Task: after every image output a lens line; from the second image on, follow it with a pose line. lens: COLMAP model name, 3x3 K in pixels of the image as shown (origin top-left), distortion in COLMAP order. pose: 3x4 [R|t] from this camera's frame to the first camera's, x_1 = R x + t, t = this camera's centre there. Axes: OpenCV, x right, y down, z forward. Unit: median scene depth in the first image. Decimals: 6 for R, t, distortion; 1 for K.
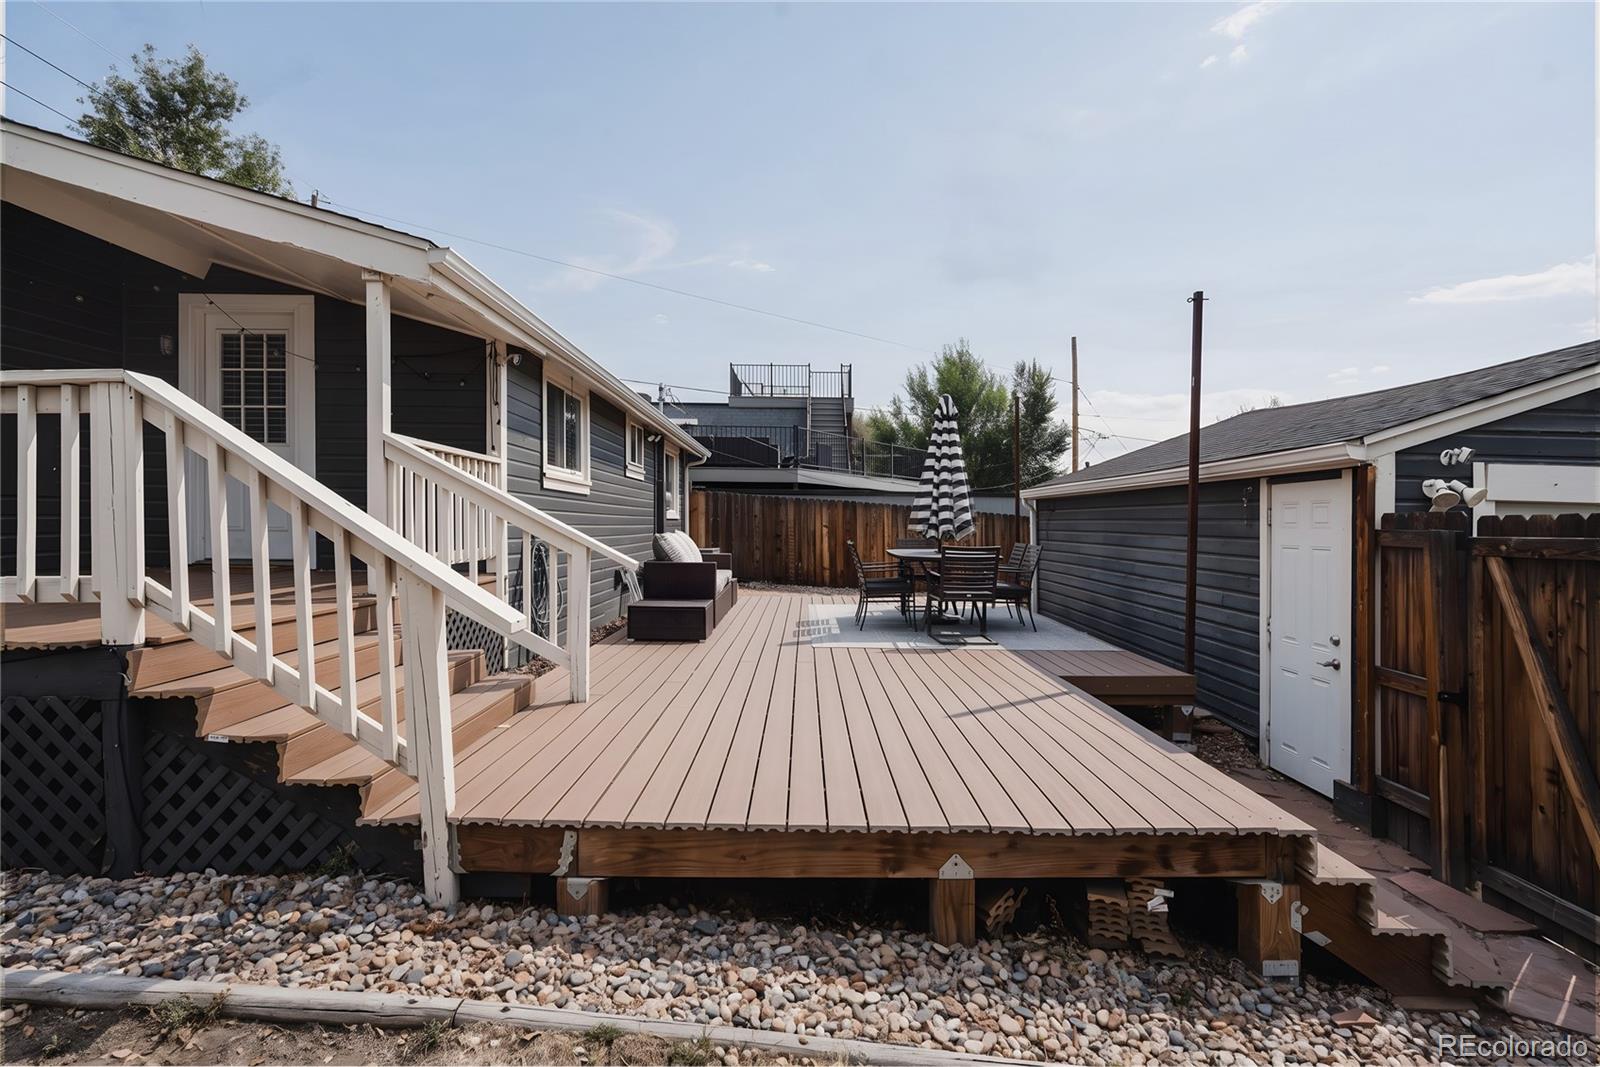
lens RADIAL K [[804.7, 0, 809.4], [0, 804.7, 518.1], [0, 0, 1]] dist [-0.004470, 0.001480]
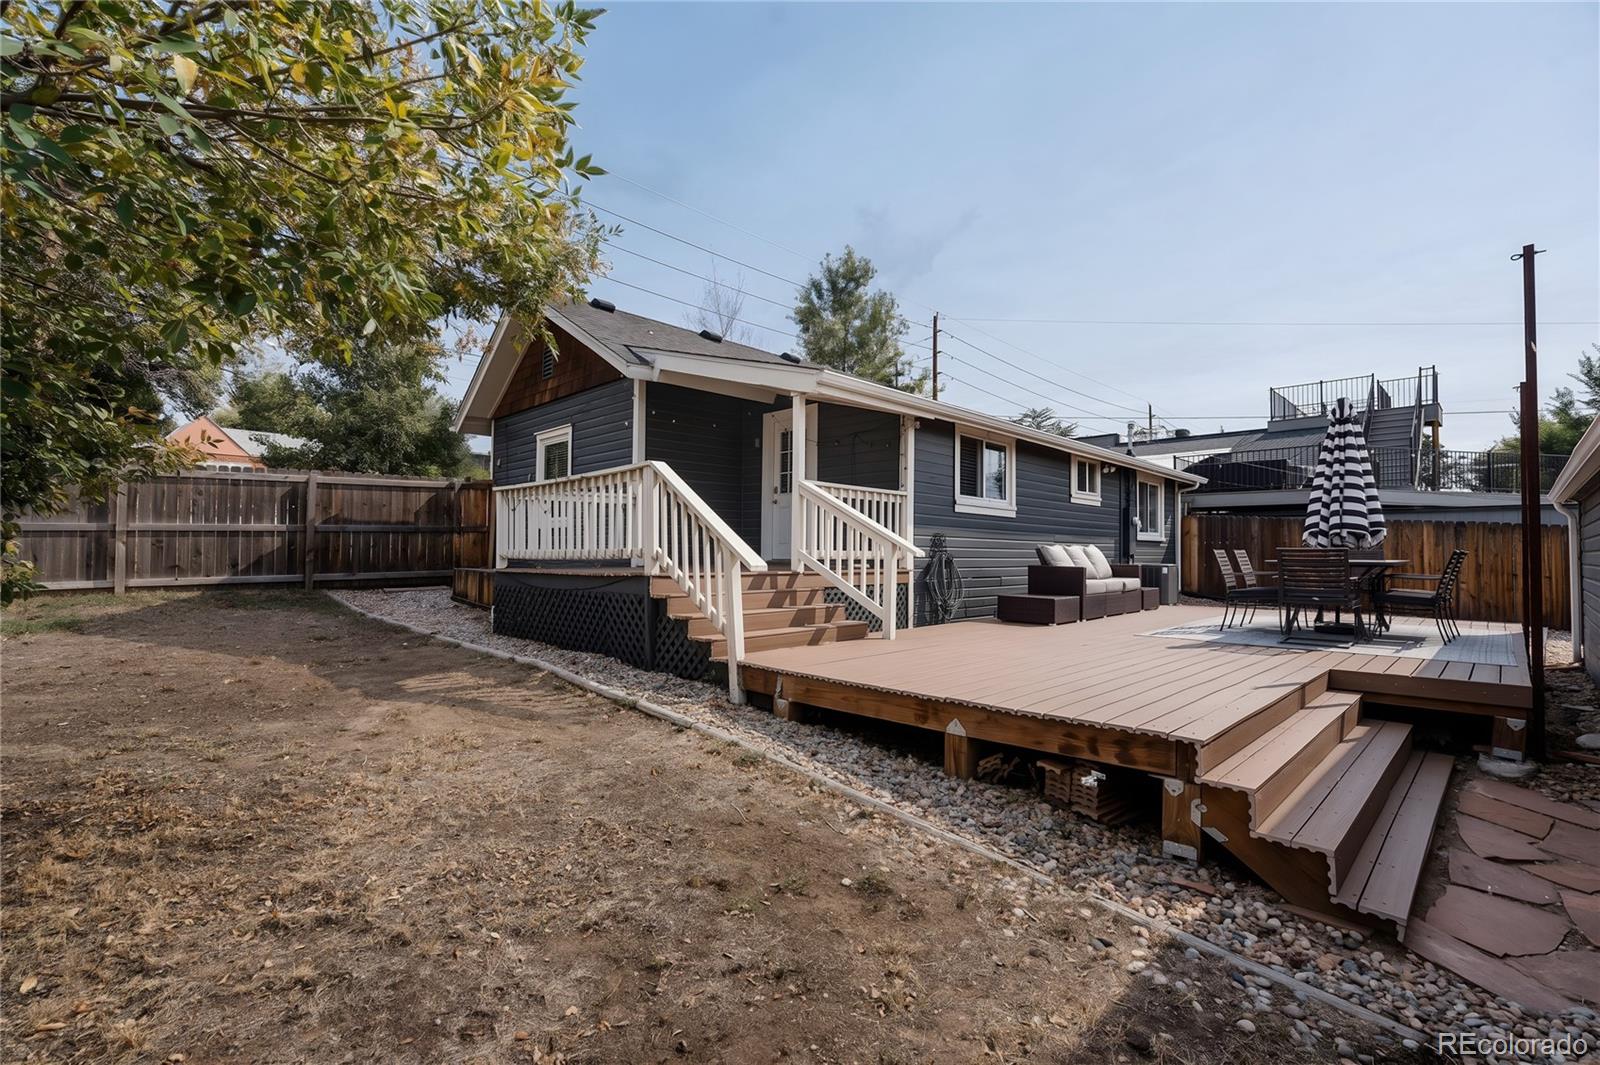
lens RADIAL K [[721.7, 0, 803.5], [0, 721.7, 522.2], [0, 0, 1]] dist [-0.011610, -0.000305]
pose [[0.708717, -0.041232, -0.704287, 0.227477], [0.007963, 0.998695, -0.050455, 0.025627], [0.705448, 0.030150, 0.708120, -0.046835]]
